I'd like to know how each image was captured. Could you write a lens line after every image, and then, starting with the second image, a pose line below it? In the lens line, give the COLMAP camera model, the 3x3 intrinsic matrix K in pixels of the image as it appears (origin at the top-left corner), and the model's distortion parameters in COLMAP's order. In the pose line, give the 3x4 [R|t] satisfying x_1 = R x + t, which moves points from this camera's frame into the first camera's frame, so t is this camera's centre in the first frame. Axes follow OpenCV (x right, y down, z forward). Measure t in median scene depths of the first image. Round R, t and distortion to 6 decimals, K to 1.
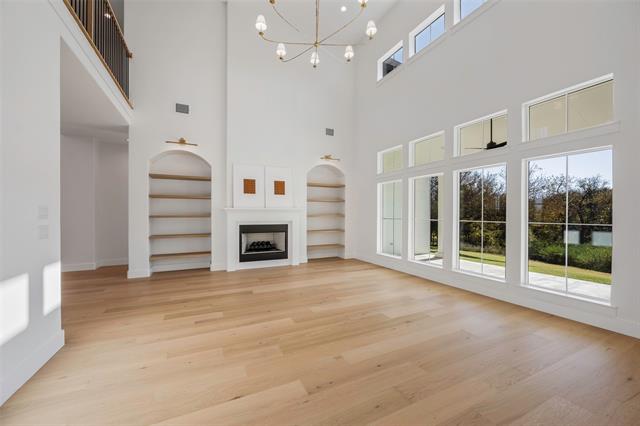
lens RADIAL K [[256.0, 0, 323.7], [0, 256.0, 209.7], [0, 0, 1]] dist [-0.001939, 0.000740]
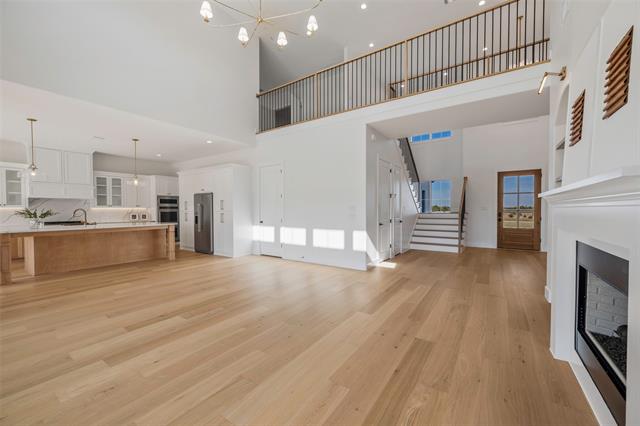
lens RADIAL K [[256.0, 0, 319.6], [0, 256.0, 214.6], [0, 0, 1]] dist [-0.001939, 0.000740]
pose [[-0.871269, 0.019970, -0.490399, 0.244639], [0.011547, 0.999729, 0.020195, 0.021126], [0.490669, 0.011933, -0.871264, 1.956560]]
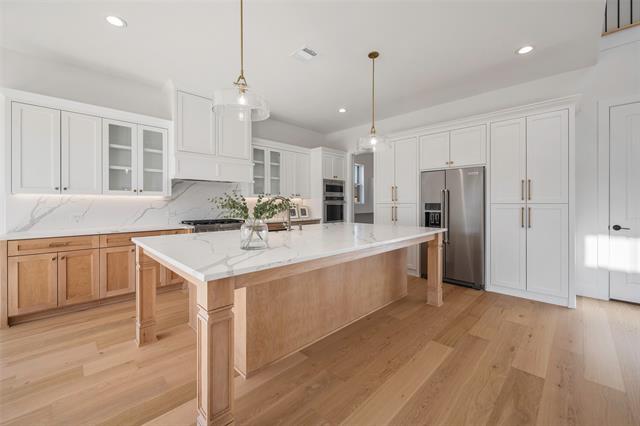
lens RADIAL K [[256.0, 0, 316.9], [0, 256.0, 207.2], [0, 0, 1]] dist [-0.001939, 0.000740]
pose [[-0.947175, 0.011848, -0.320497, 0.974083], [0.008209, 0.999886, 0.012705, 0.021322], [0.320611, 0.009403, -0.947164, 0.454066]]
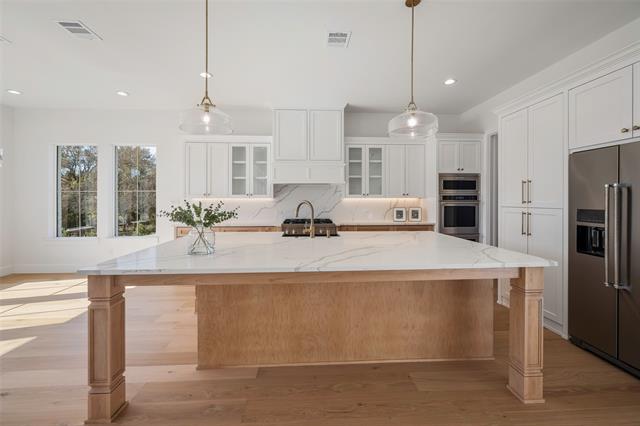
lens RADIAL K [[256.0, 0, 321.9], [0, 256.0, 201.7], [0, 0, 1]] dist [-0.001939, 0.000740]
pose [[-0.924836, 0.003401, 0.380352, 0.460041], [0.005446, 0.999976, 0.004300, -0.004414], [-0.380328, 0.006049, -0.924832, 0.341623]]
